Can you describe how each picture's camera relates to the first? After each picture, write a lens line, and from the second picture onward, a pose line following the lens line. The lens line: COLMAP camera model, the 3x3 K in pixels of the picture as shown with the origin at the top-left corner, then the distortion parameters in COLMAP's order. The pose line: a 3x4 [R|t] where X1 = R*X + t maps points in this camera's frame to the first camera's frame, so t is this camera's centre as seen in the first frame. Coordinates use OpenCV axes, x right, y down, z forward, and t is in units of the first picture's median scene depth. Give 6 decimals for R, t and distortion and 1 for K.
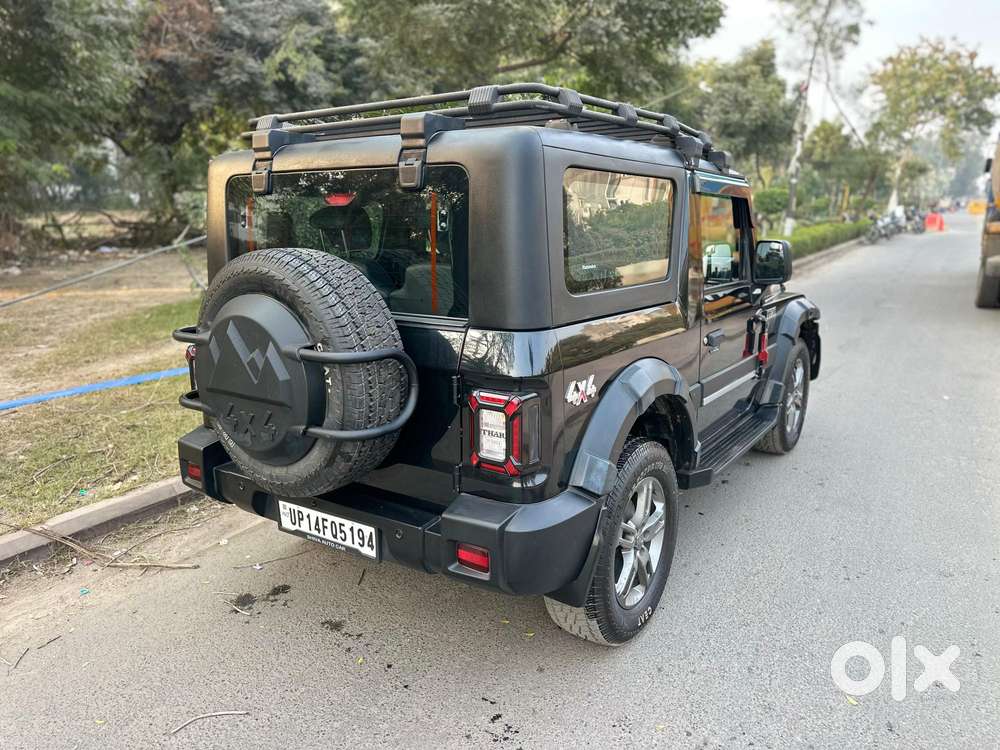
lens RADIAL K [[713.4, 0, 507.0], [0, 713.4, 385.9], [0, 0, 1]] dist [0.035098, -0.043342]
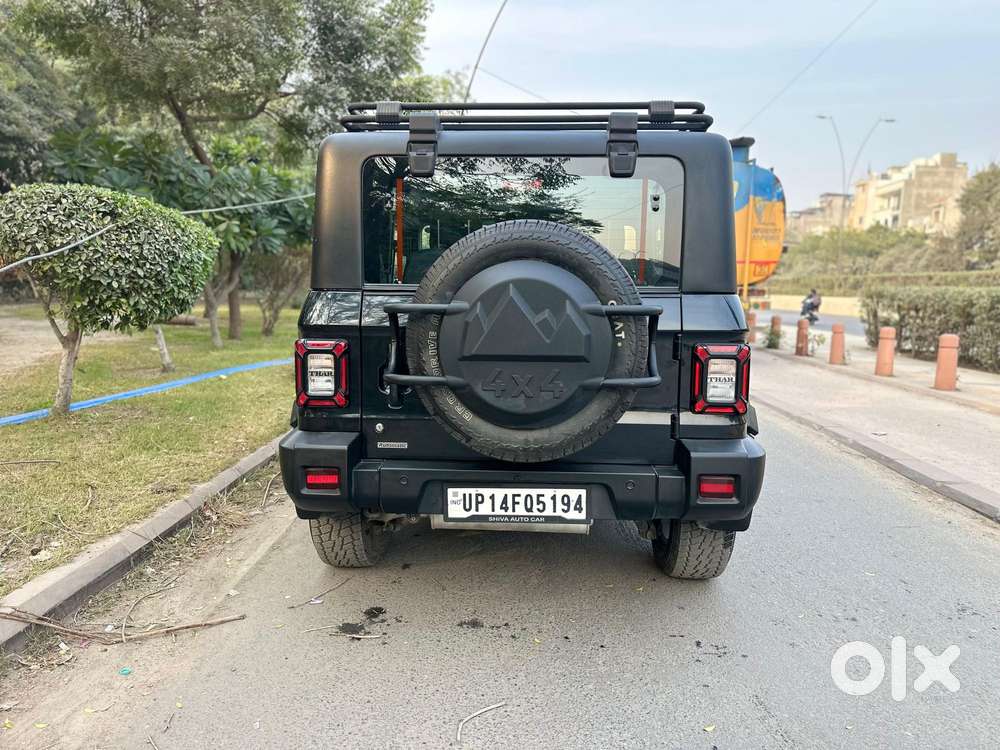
lens RADIAL K [[713.4, 0, 499.7], [0, 713.4, 372.3], [0, 0, 1]] dist [0.035098, -0.043342]
pose [[0.853116, -0.041236, 0.520088, -0.649967], [0.105540, 0.989902, -0.094635, 0.089998], [-0.510934, 0.135625, 0.848854, 0.117915]]
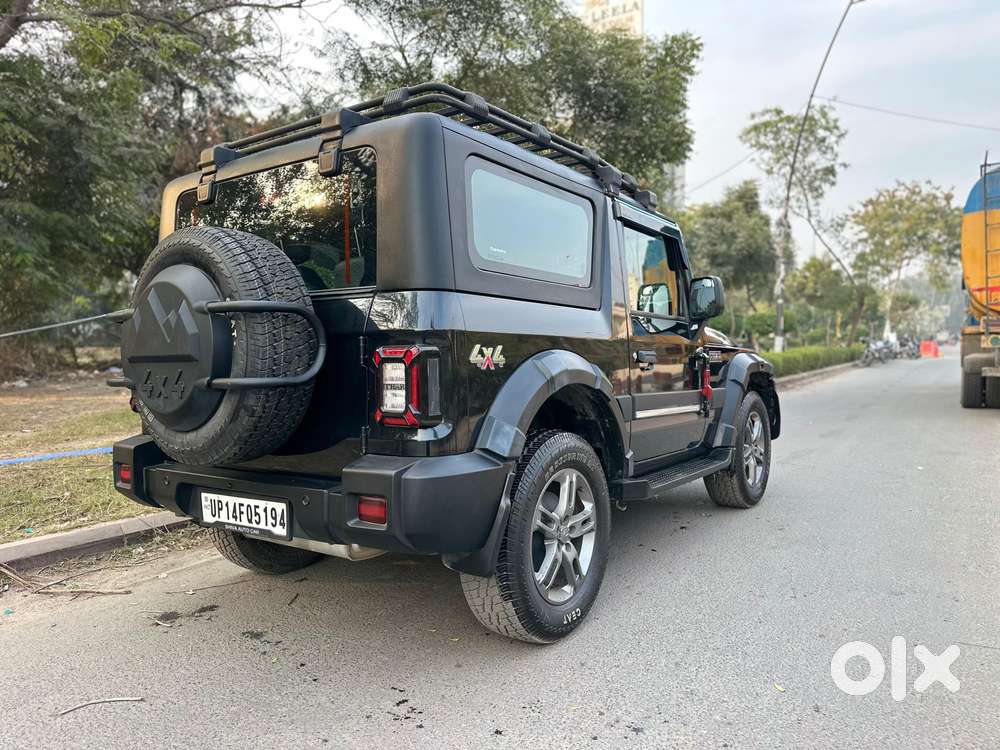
lens RADIAL K [[713.4, 0, 512.7], [0, 713.4, 388.2], [0, 0, 1]] dist [0.035098, -0.043342]
pose [[0.999931, -0.007349, -0.009130, 0.110621], [0.005488, 0.981903, -0.189305, 0.181029], [0.010356, 0.189241, 0.981876, -0.007678]]
